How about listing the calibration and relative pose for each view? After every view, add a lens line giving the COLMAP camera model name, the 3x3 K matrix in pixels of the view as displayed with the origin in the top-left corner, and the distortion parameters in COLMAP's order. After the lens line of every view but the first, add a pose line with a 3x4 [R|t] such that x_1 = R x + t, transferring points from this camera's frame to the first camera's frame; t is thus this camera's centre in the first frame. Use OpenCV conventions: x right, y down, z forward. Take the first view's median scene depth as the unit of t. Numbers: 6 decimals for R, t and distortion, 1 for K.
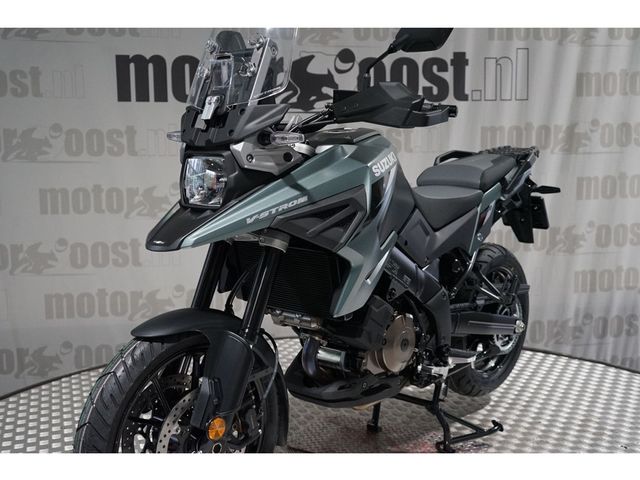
lens RADIAL K [[826.1, 0, 322.0], [0, 826.1, 244.2], [0, 0, 1]] dist [0.011777, 0.000000]
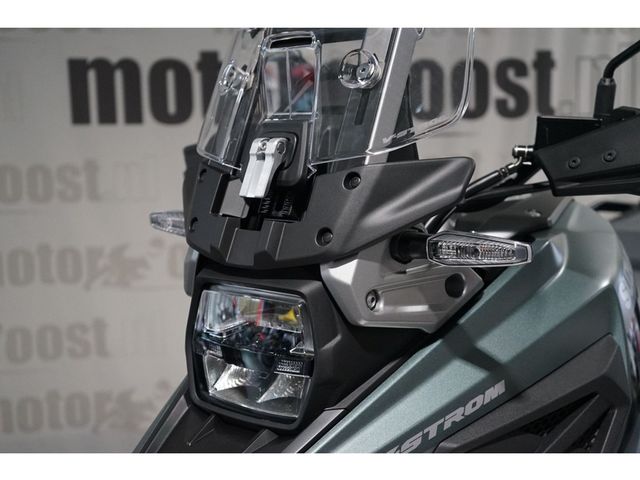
lens RADIAL K [[826.1, 0, 323.1], [0, 826.1, 238.6], [0, 0, 1]] dist [0.011777, 0.000000]
pose [[0.999329, -0.017826, 0.031987, -0.057297], [0.018377, 0.999686, -0.017009, -0.059413], [-0.031673, 0.017586, 0.999344, 0.289338]]
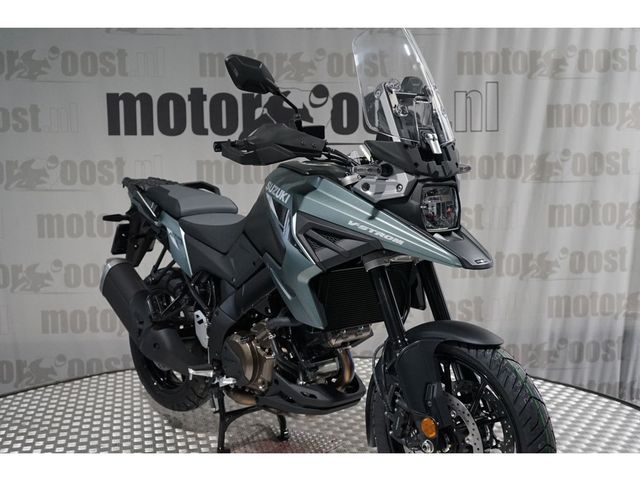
lens RADIAL K [[826.1, 0, 326.0], [0, 826.1, 243.2], [0, 0, 1]] dist [0.011777, 0.000000]
pose [[0.995263, 0.005837, -0.097042, 0.144591], [-0.009512, 0.999253, -0.037452, 0.008574], [0.096750, 0.038198, 0.994575, -0.055282]]
